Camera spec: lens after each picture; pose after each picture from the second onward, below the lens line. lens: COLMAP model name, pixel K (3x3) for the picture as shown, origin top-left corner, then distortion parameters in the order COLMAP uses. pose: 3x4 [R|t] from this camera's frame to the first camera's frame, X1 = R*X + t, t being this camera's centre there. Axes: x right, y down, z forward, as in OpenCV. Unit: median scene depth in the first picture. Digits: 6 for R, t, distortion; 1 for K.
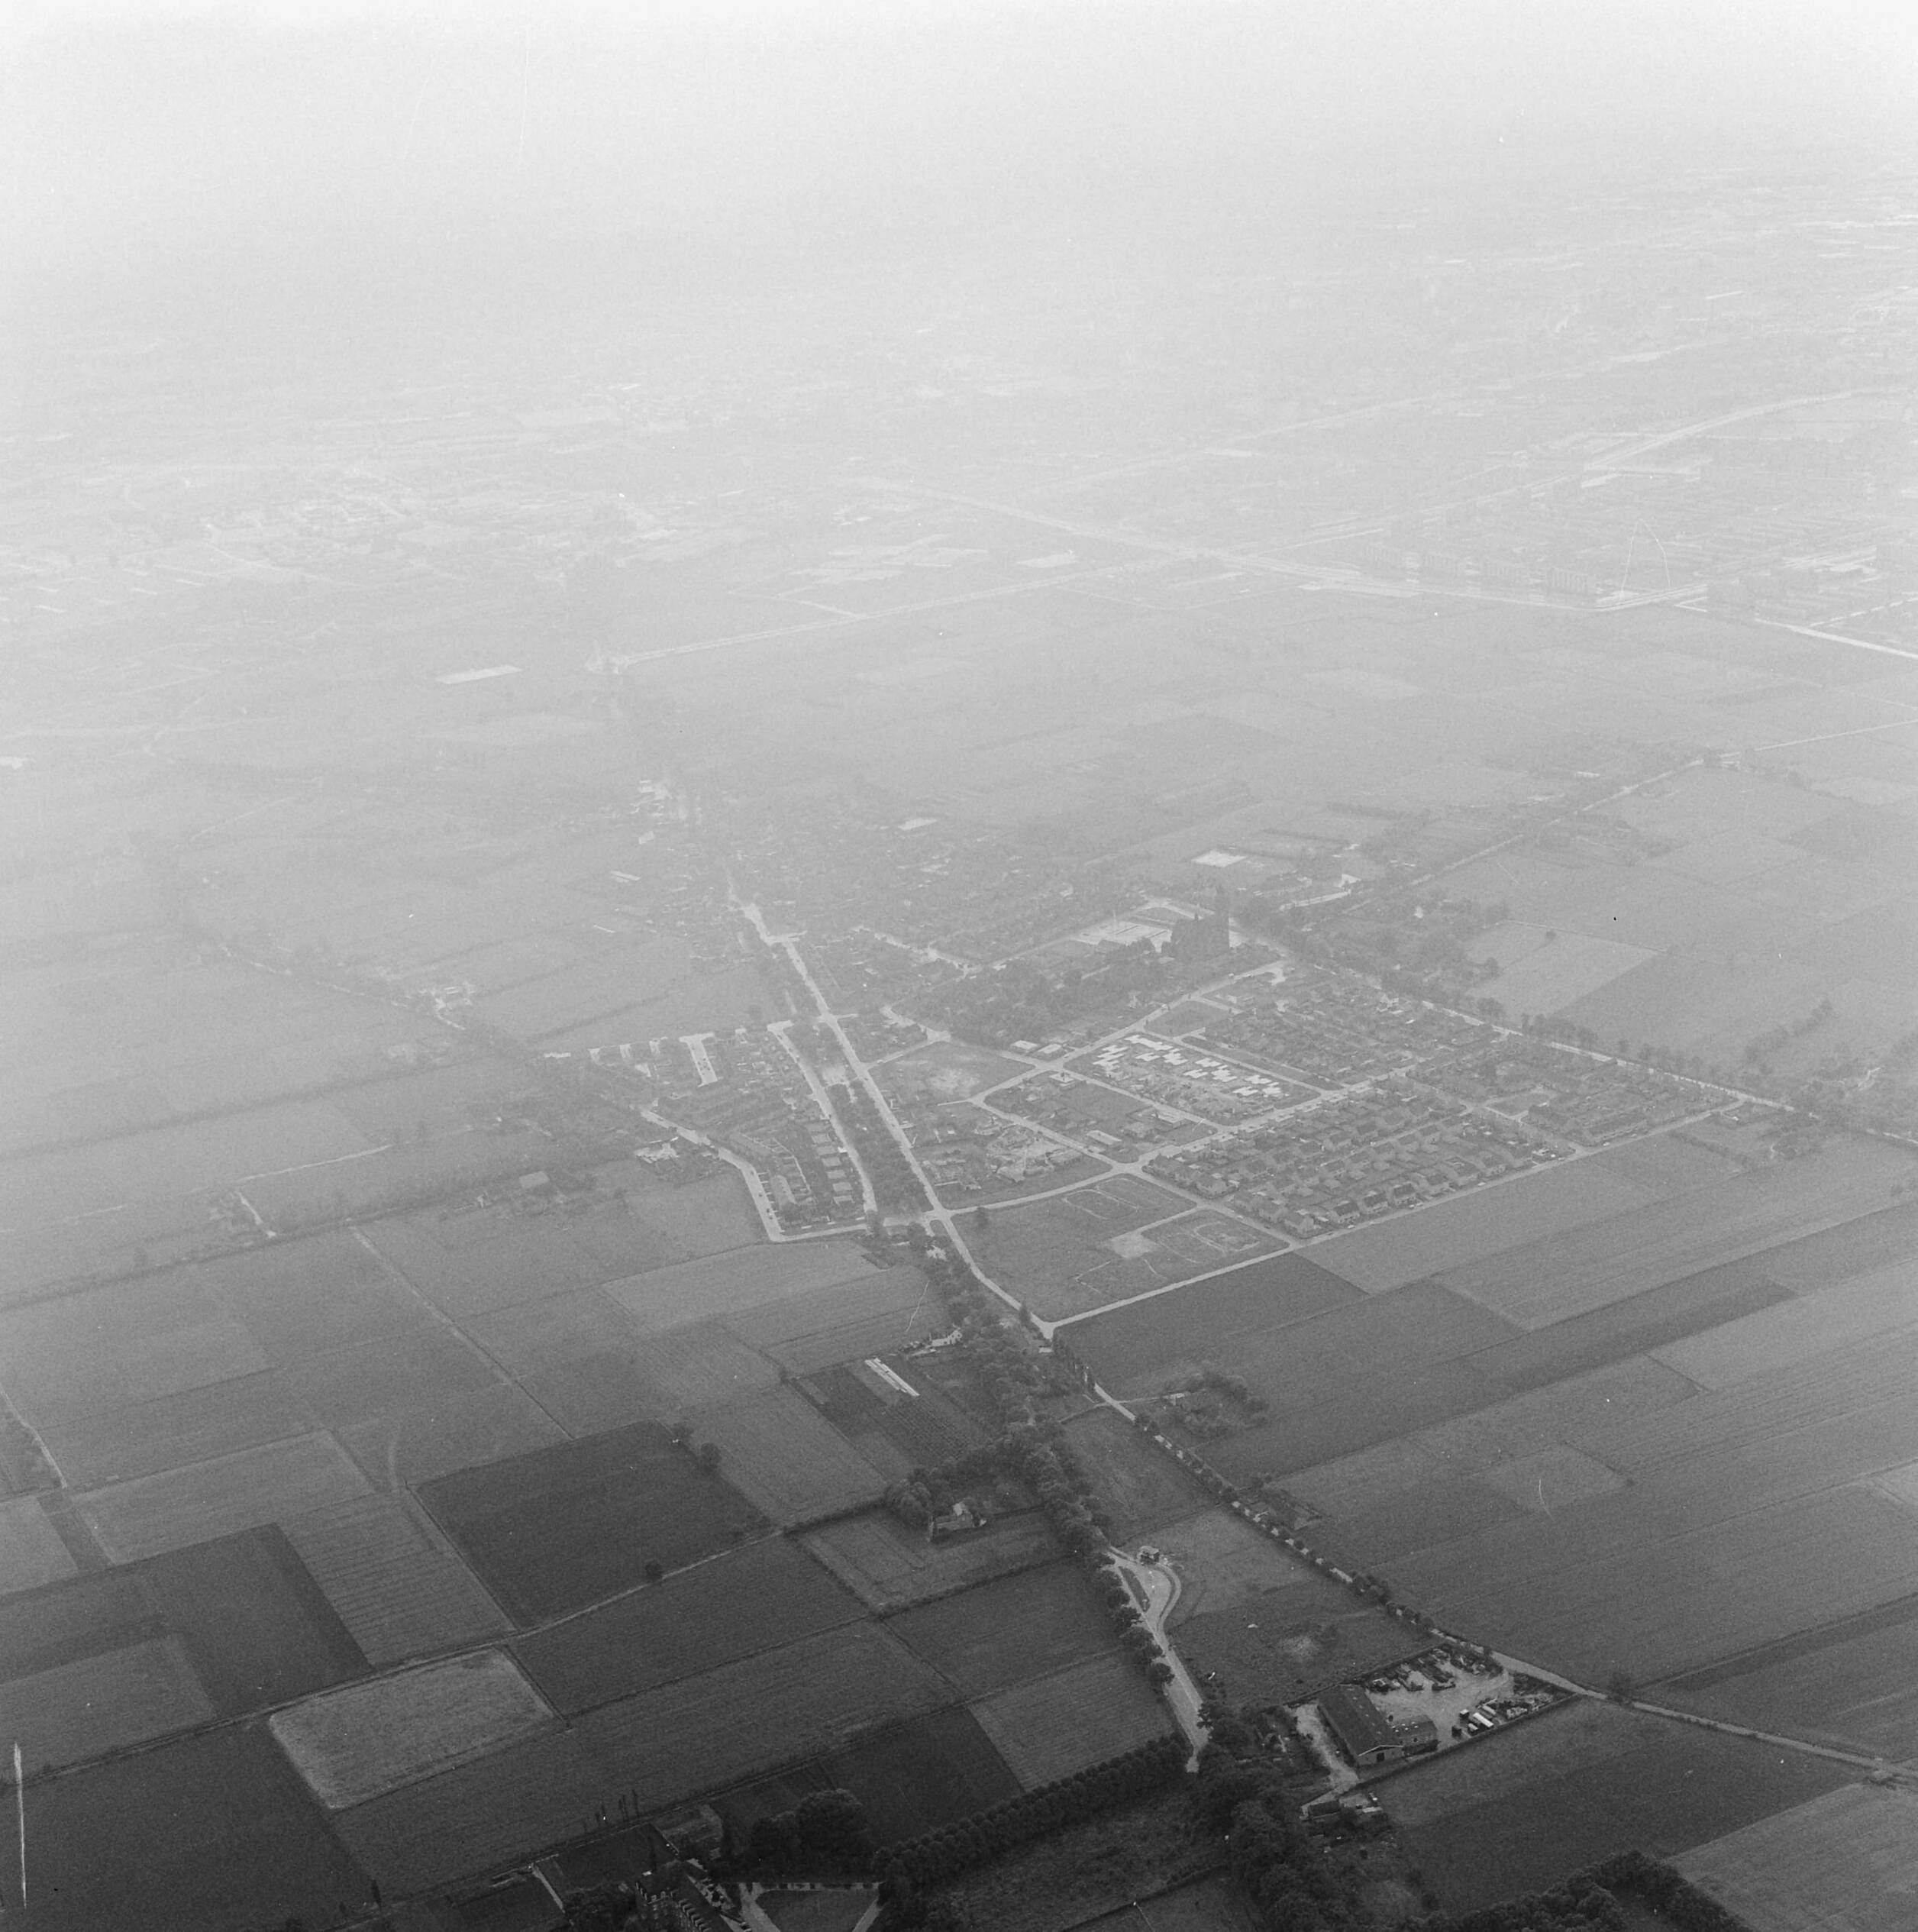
lens RADIAL K [[2877.2, 0, 962.8], [0, 2877.2, 934.1], [0, 0, 1]] dist [-0.048385, 0.000000]
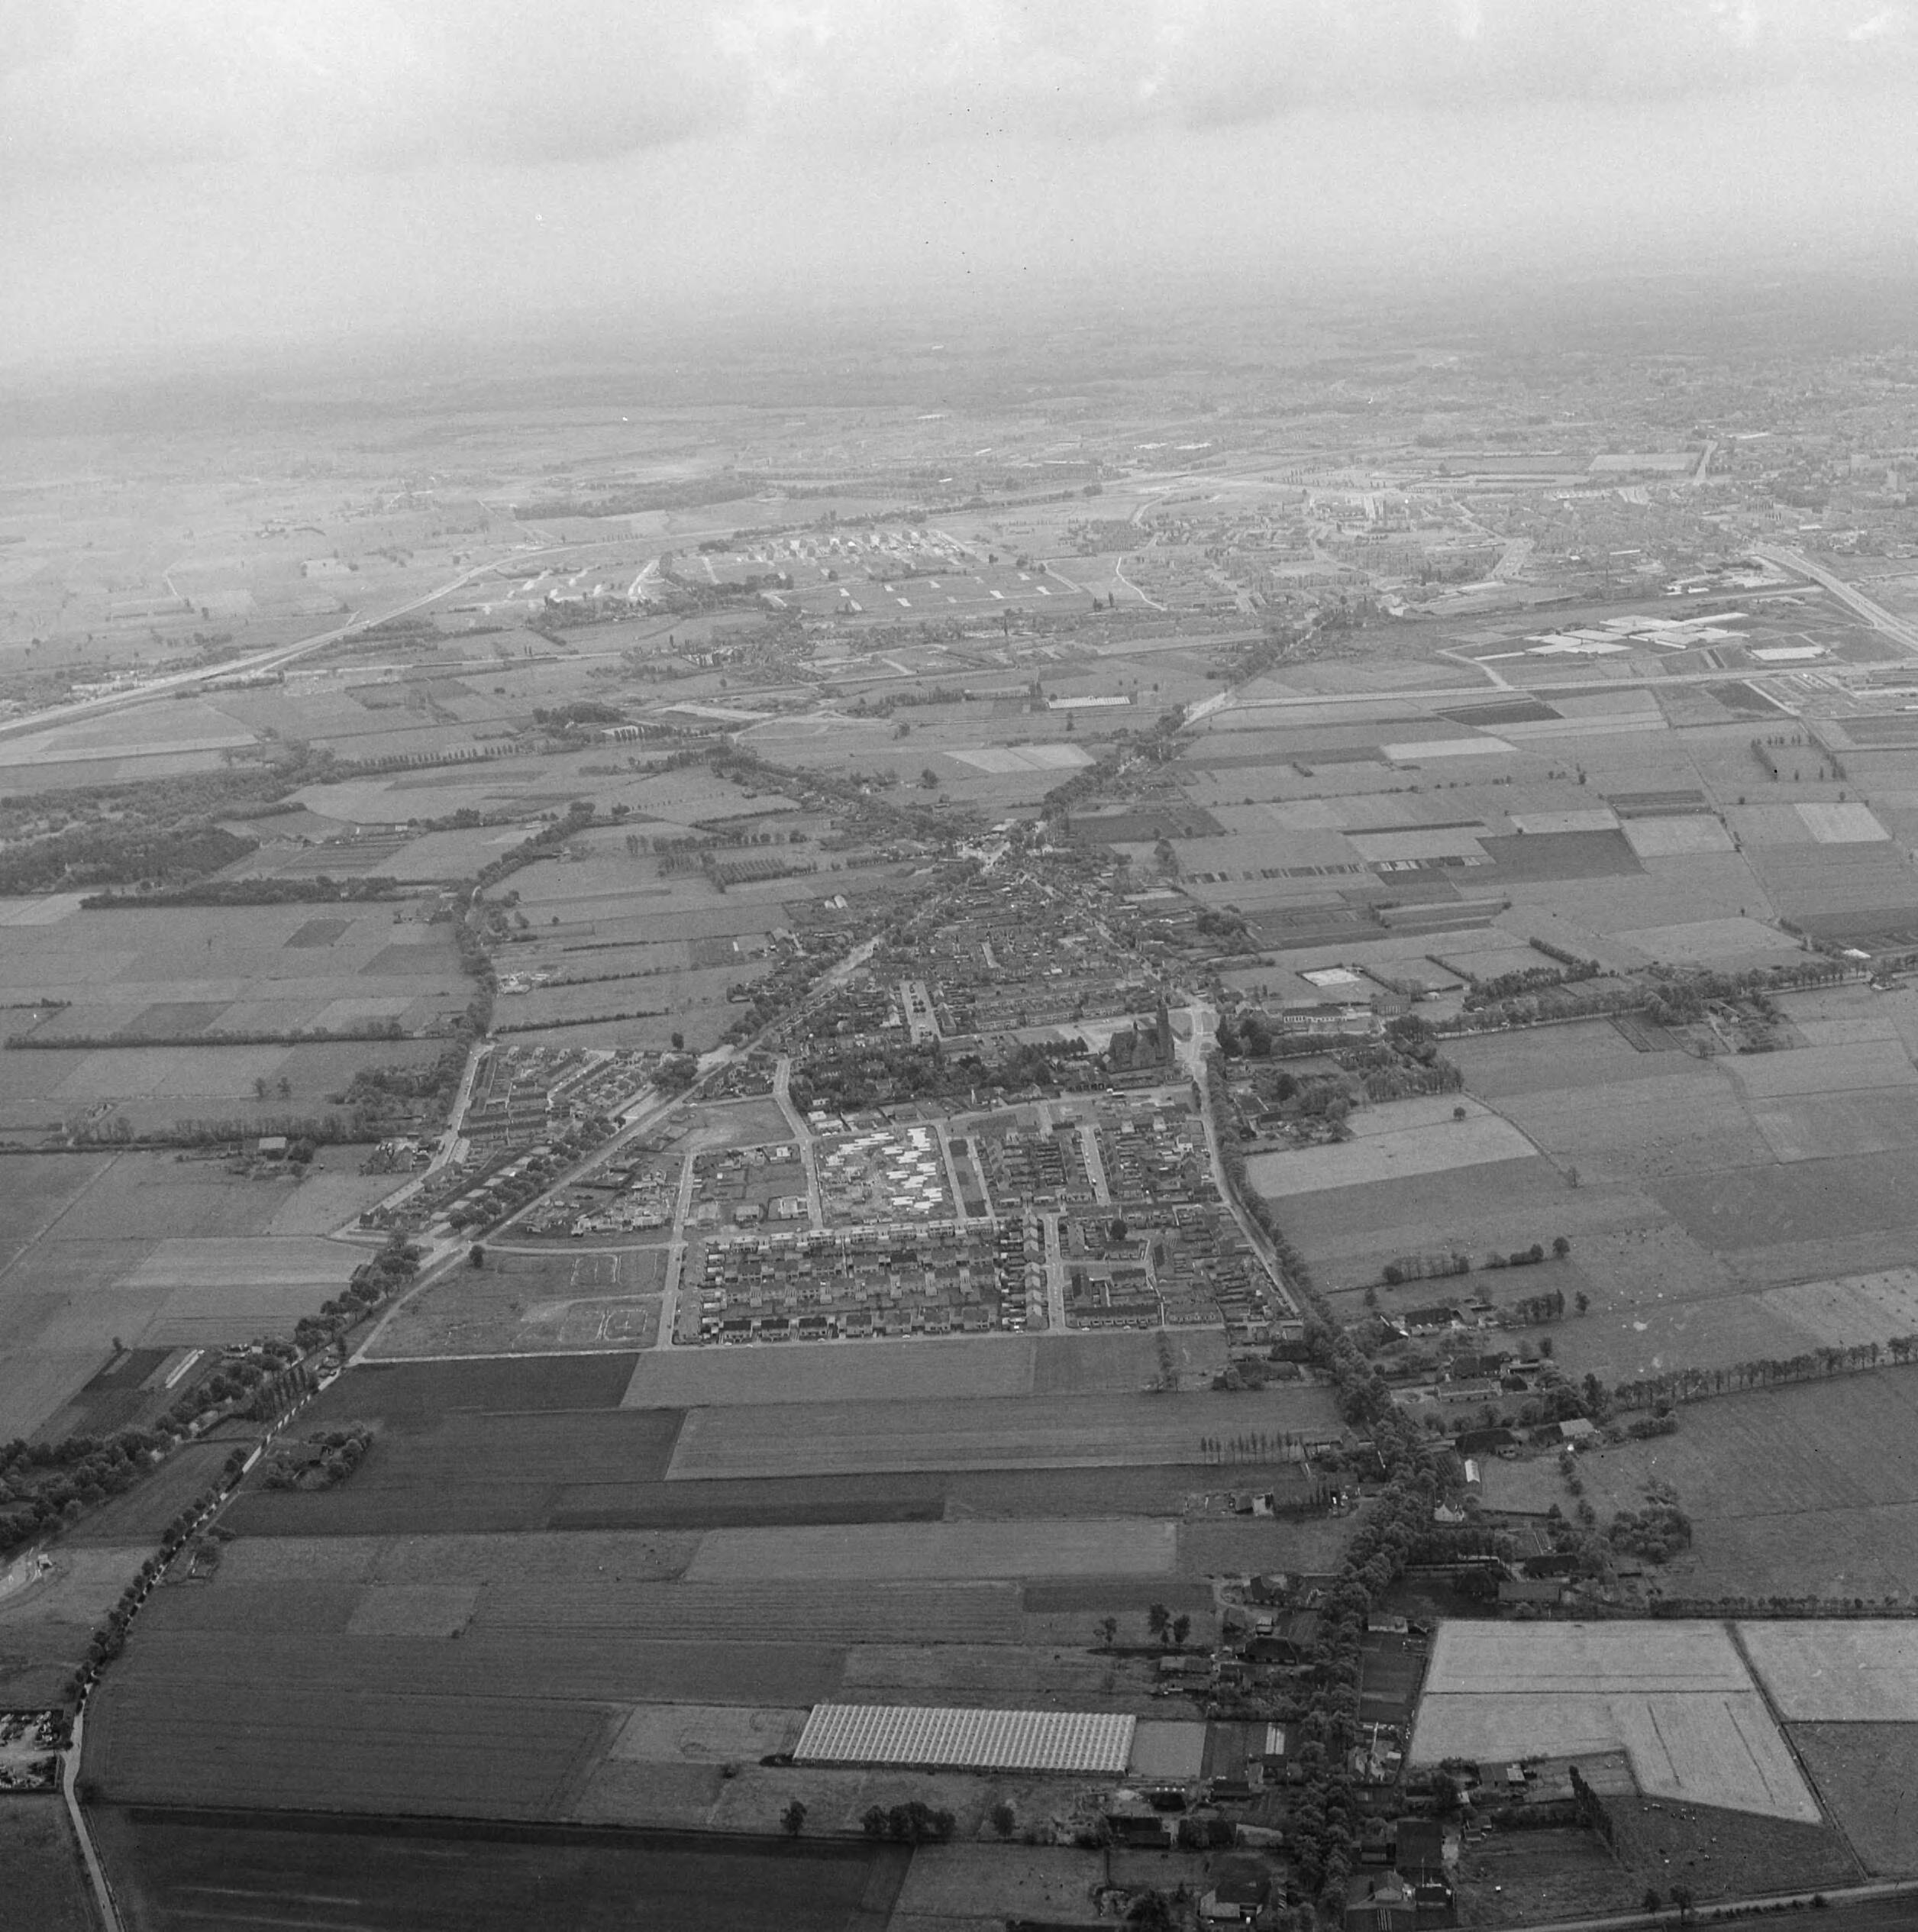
lens RADIAL K [[2877.2, 0, 950.0], [0, 2877.2, 959.4], [0, 0, 1]] dist [-0.048385, 0.000000]
pose [[0.837357, 0.156620, -0.523740, 0.621171], [-0.155479, 0.986744, 0.046497, -0.073632], [0.524080, 0.042496, 0.850608, 0.201959]]
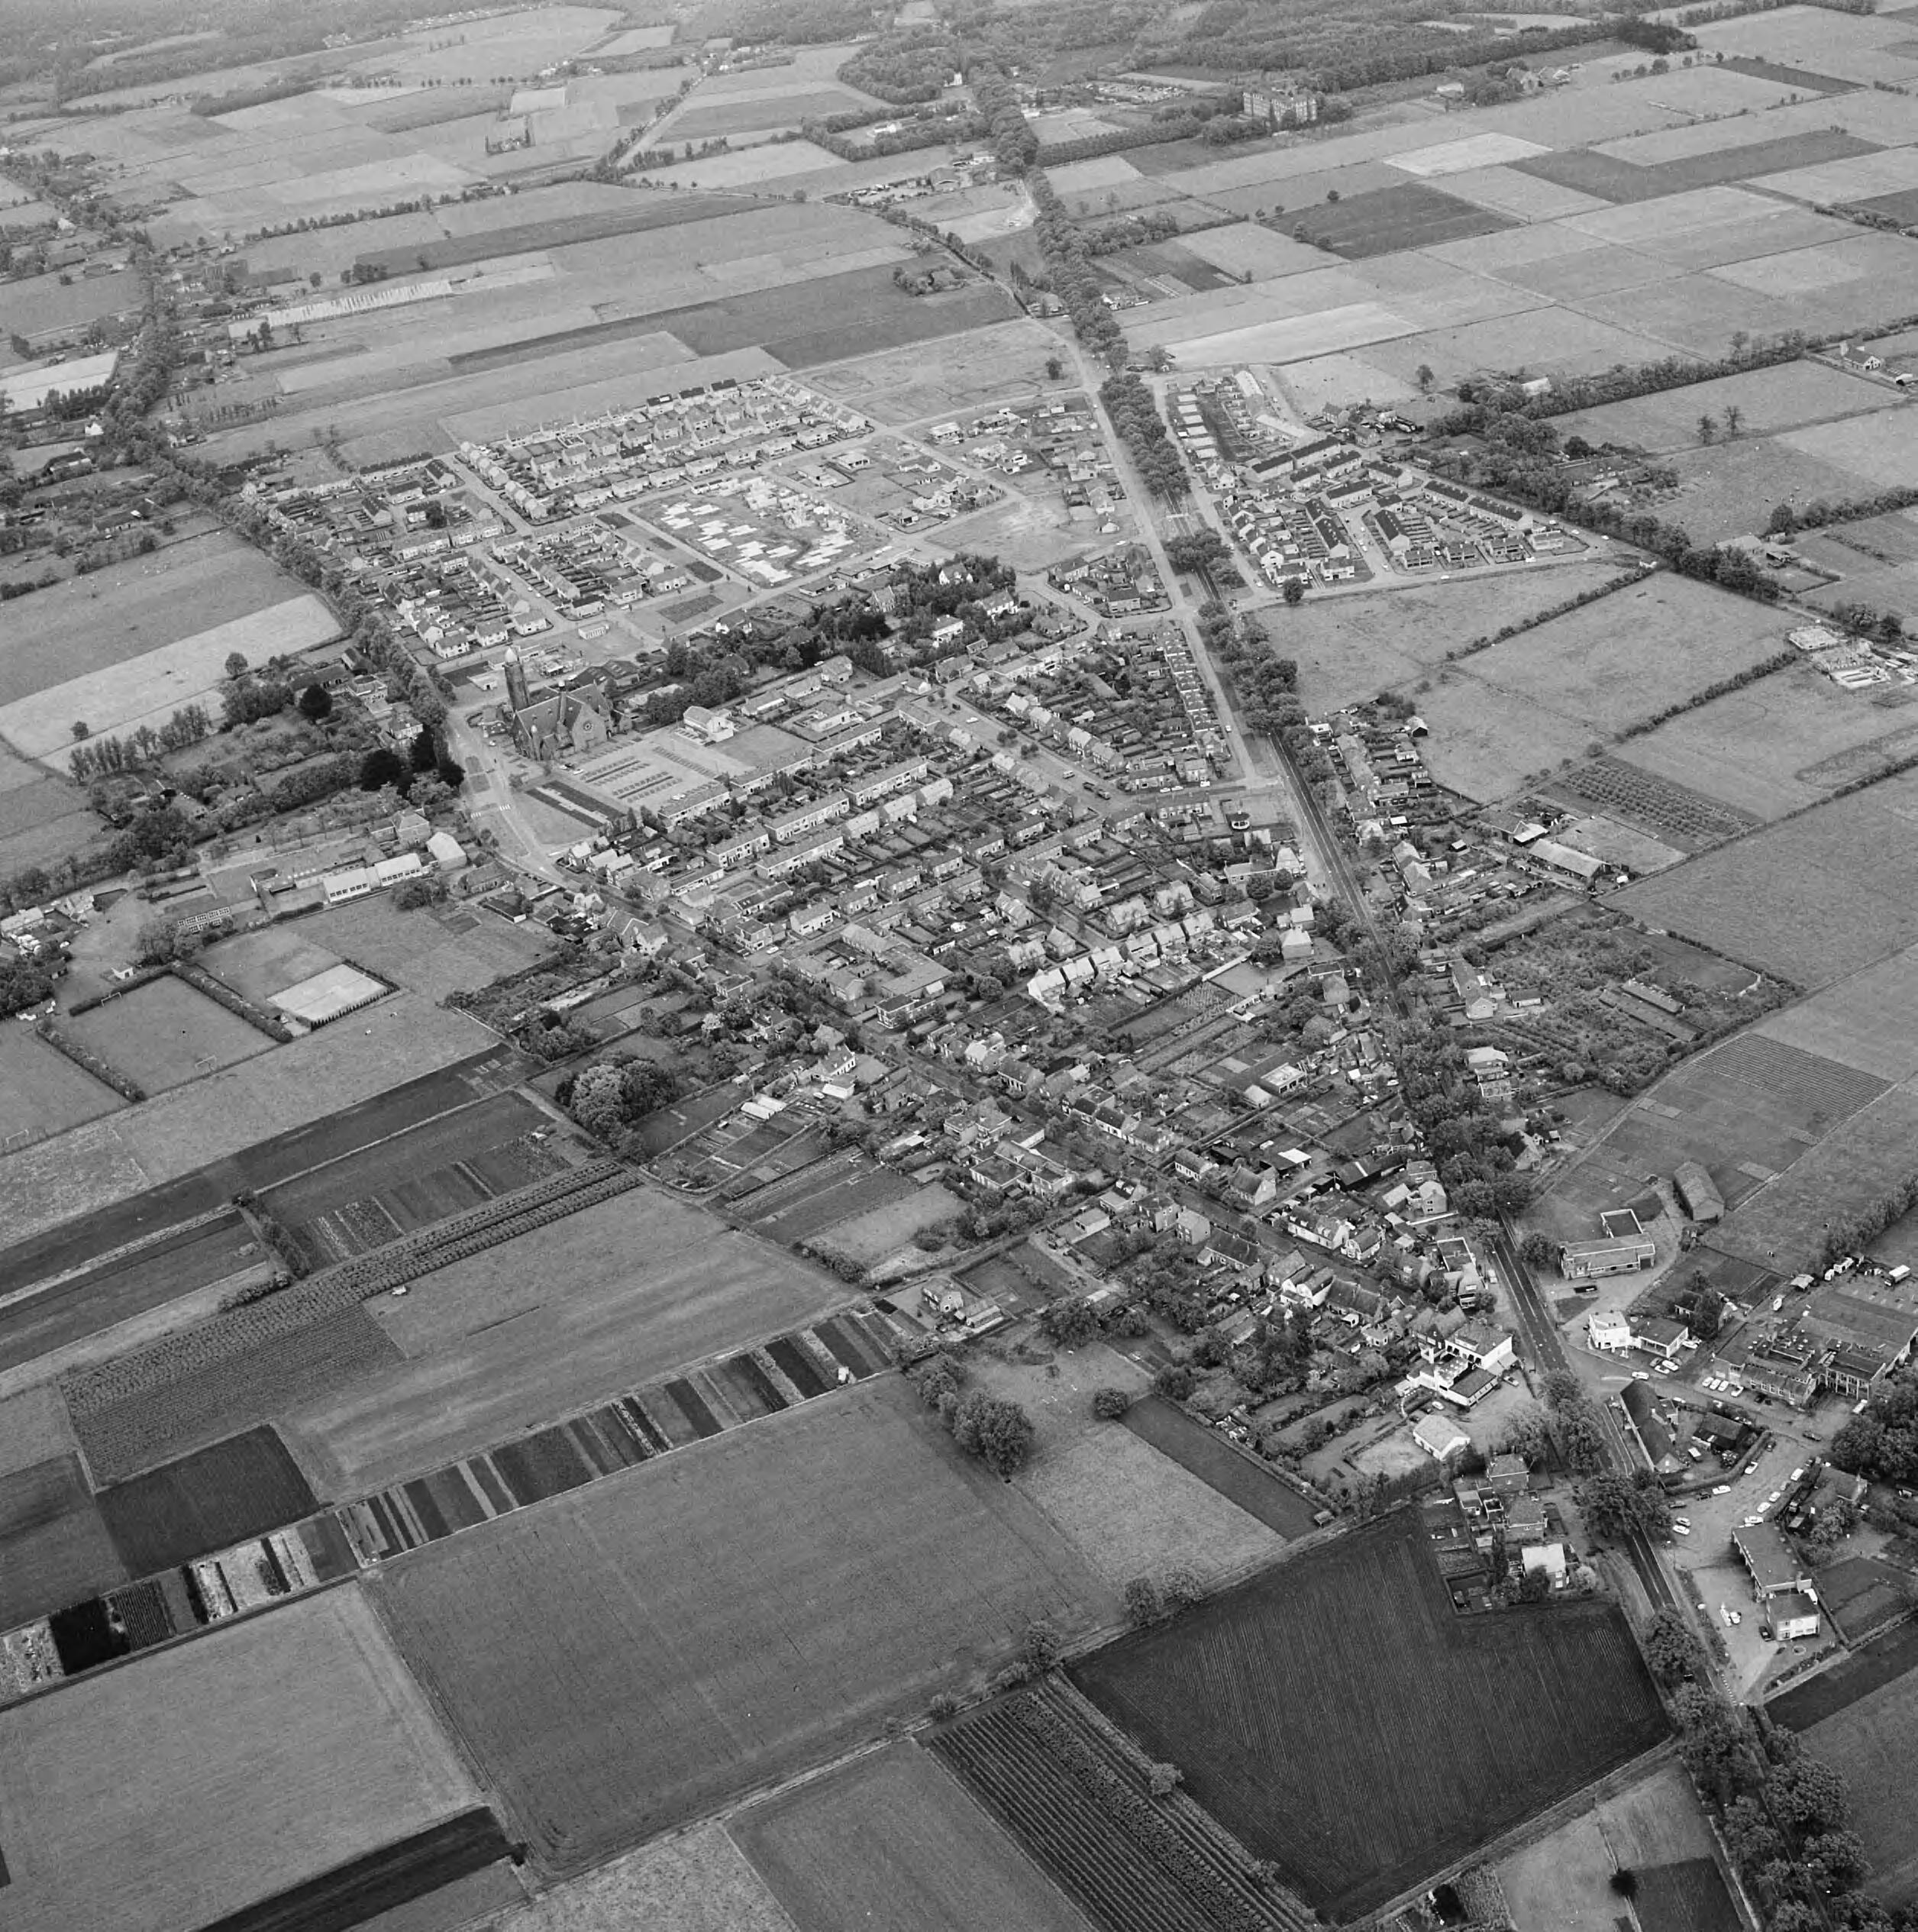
lens RADIAL K [[2877.2, 0, 949.8], [0, 2877.2, 961.9], [0, 0, 1]] dist [-0.048385, 0.000000]
pose [[-0.971912, 0.093561, 0.215948, -0.148340], [0.219562, 0.690832, 0.688871, -0.438082], [-0.084732, 0.716936, -0.691970, 1.741448]]
